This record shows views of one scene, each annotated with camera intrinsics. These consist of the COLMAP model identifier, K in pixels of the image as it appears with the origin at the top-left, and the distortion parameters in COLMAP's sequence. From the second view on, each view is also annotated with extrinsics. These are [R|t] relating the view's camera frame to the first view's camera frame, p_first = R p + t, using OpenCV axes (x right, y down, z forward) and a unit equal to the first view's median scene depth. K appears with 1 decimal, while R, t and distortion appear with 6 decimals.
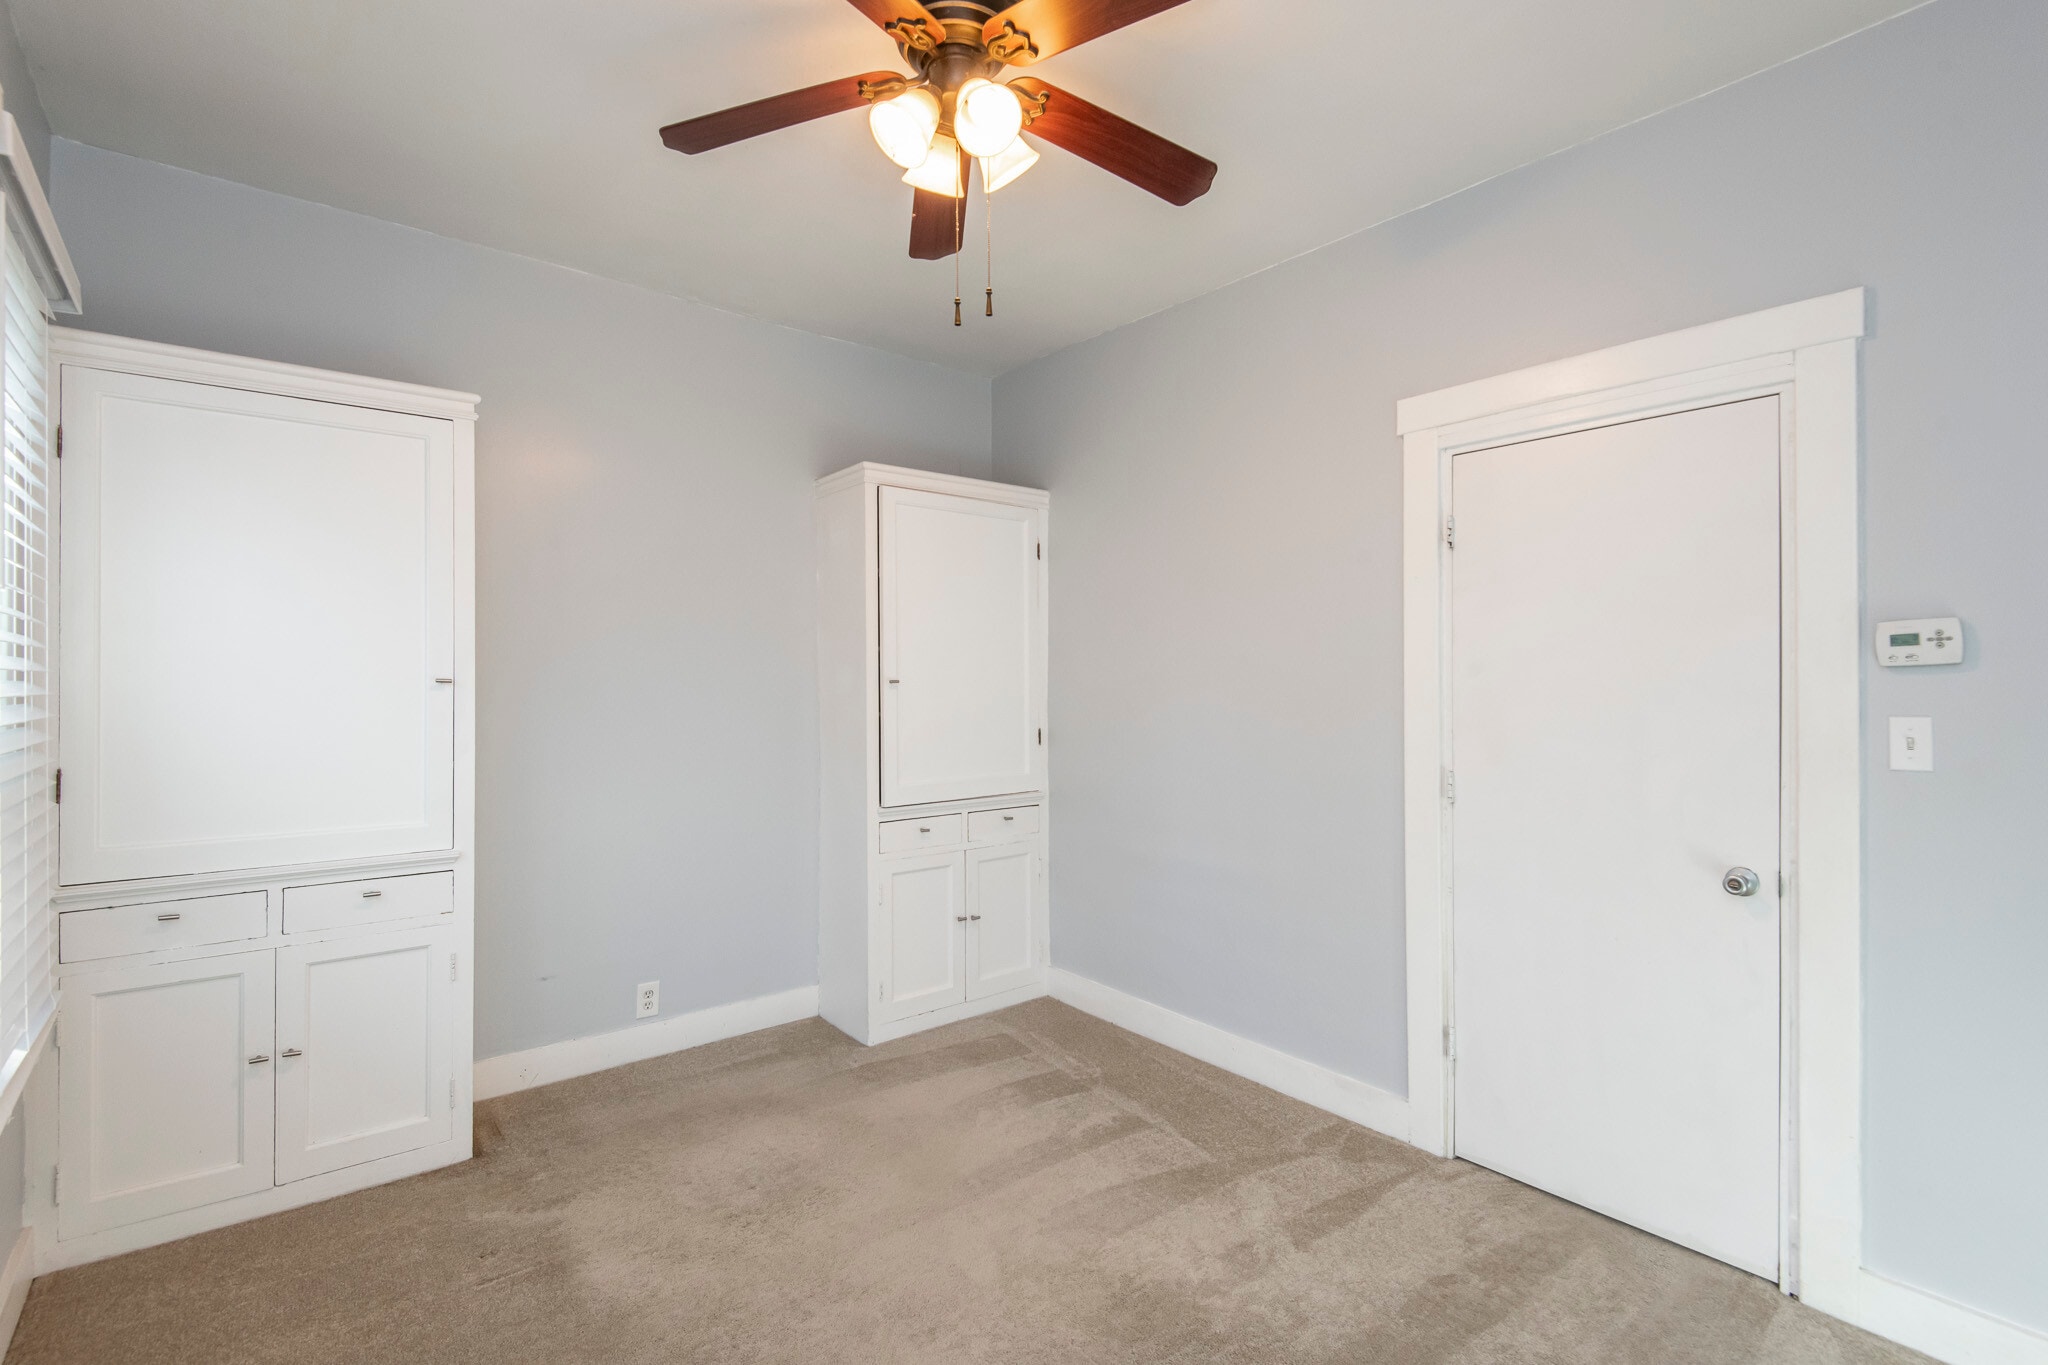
lens RADIAL K [[934.0, 0, 1025.5], [0, 934.0, 675.6], [0, 0, 1]] dist [0.033132, -0.025885]
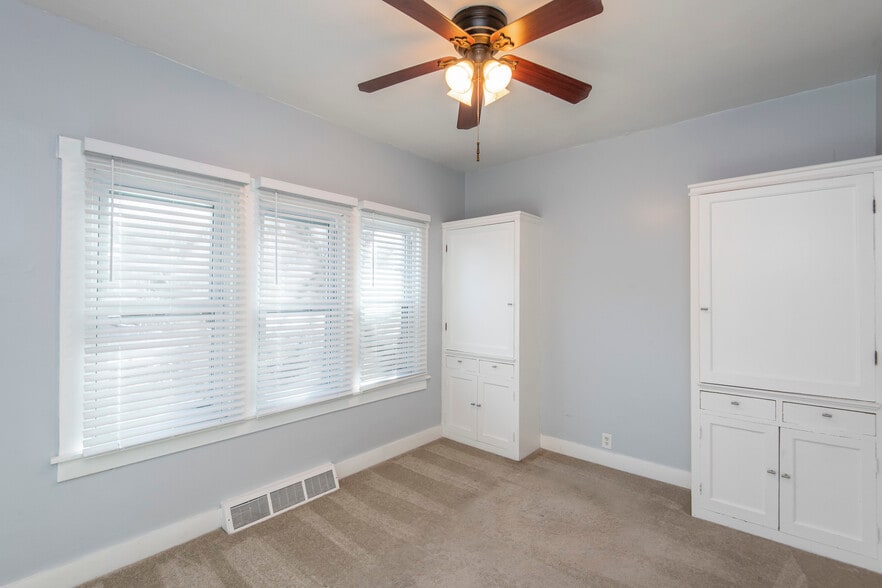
lens RADIAL K [[402.2, 0, 441.7], [0, 402.2, 291.0], [0, 0, 1]] dist [0.033132, -0.025885]
pose [[0.173657, -0.006897, -0.984782, 0.517327], [-0.000261, 0.999975, -0.007049, -0.021911], [0.984806, 0.001481, 0.173651, 0.413356]]
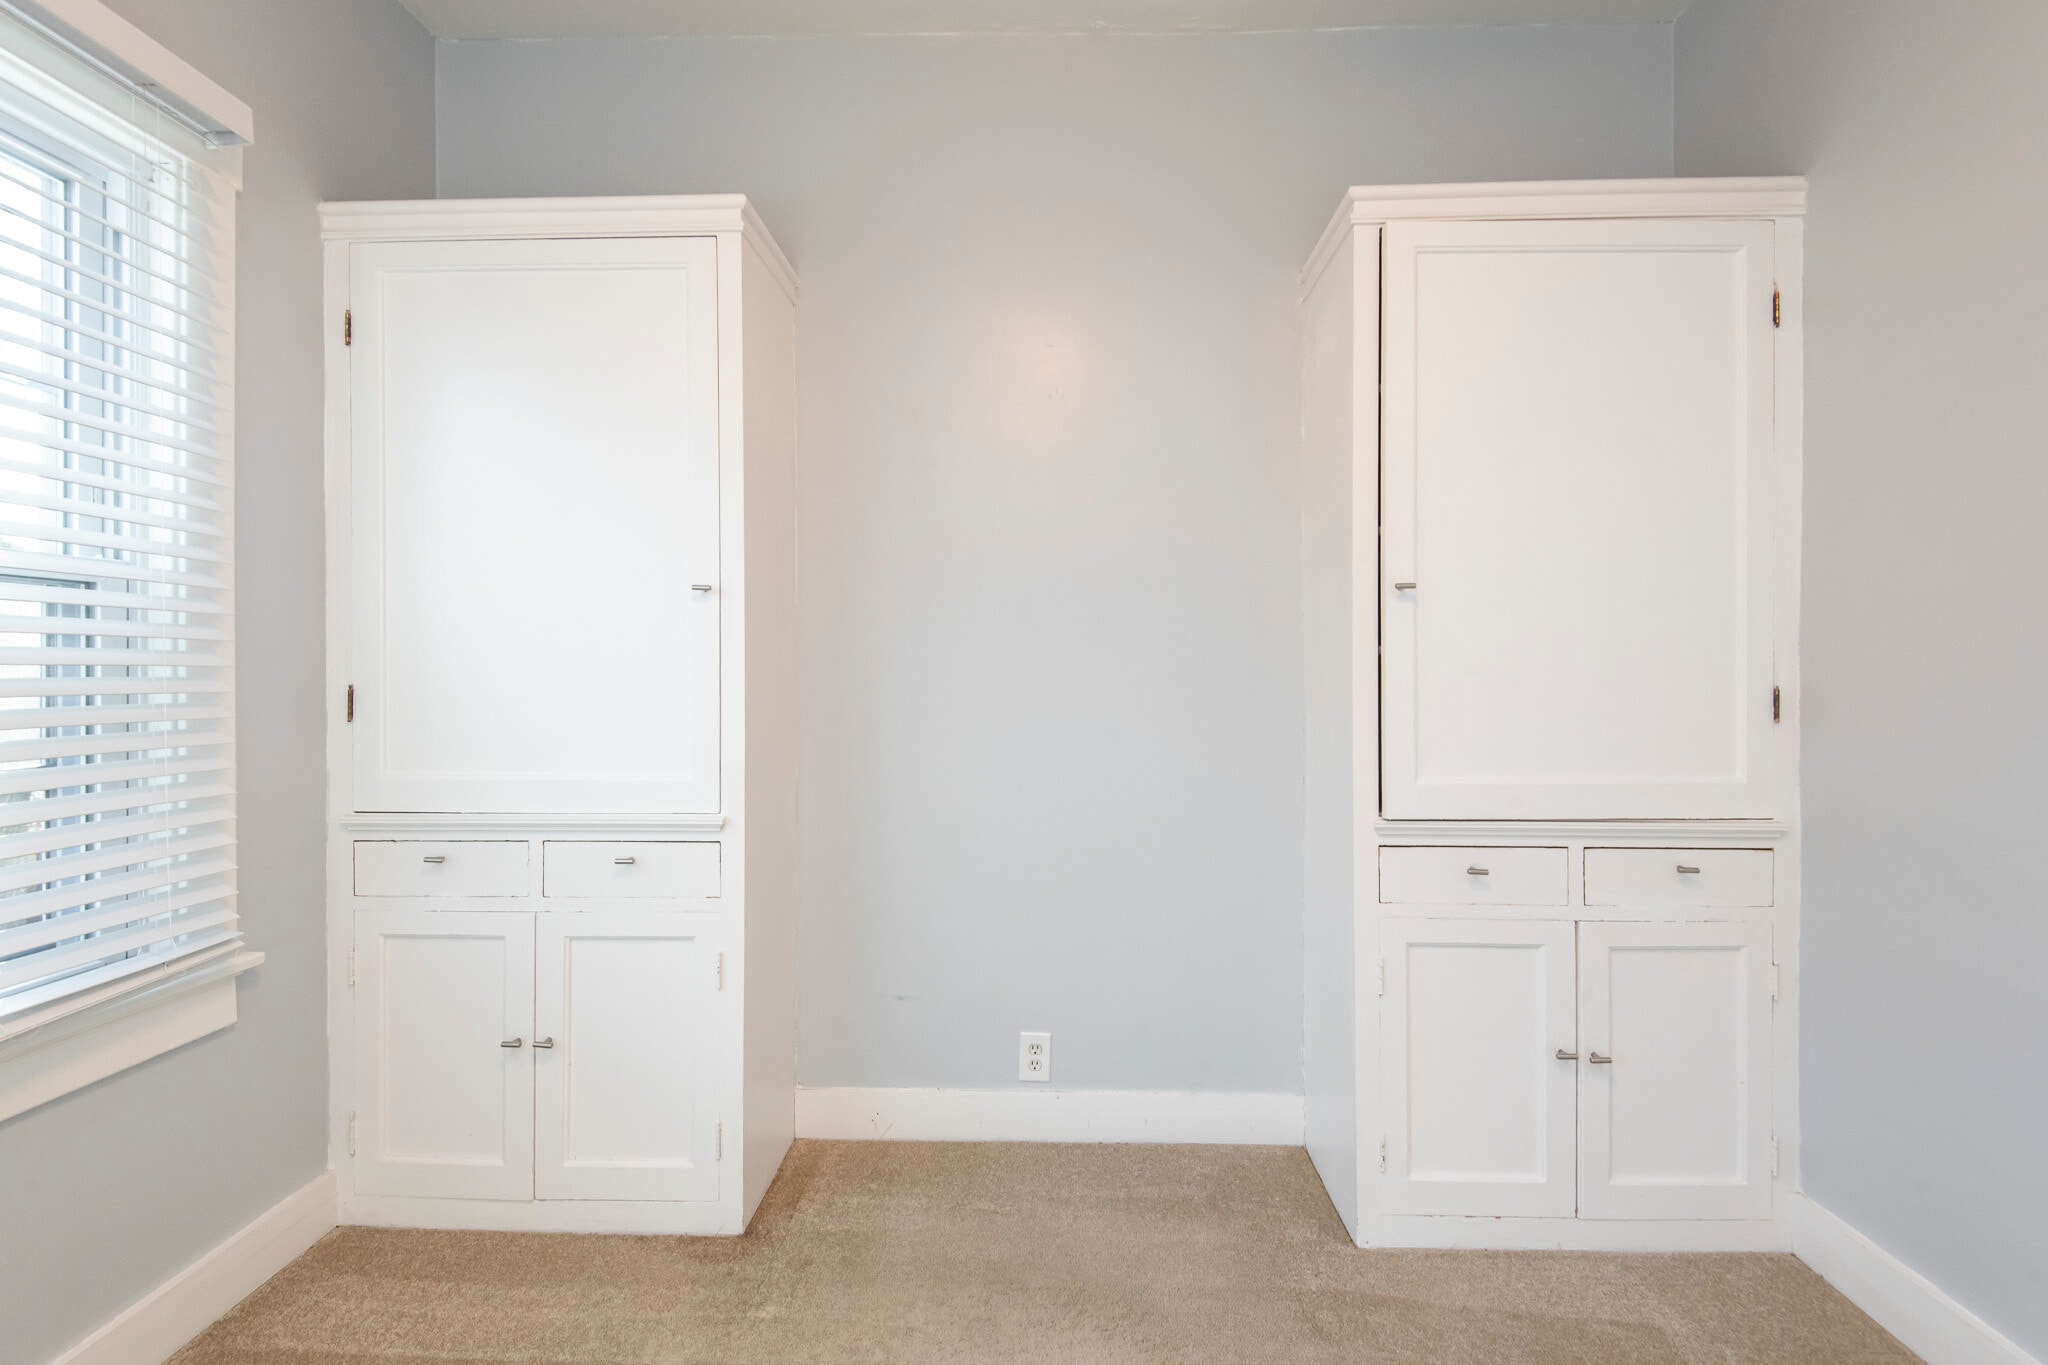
lens RADIAL K [[934.0, 0, 1025.5], [0, 934.0, 675.6], [0, 0, 1]] dist [0.033132, -0.025885]
pose [[0.754914, 0.006702, -0.655789, 0.048987], [0.003417, 0.999894, 0.014152, 0.050298], [0.655815, -0.012924, 0.754811, 0.465828]]
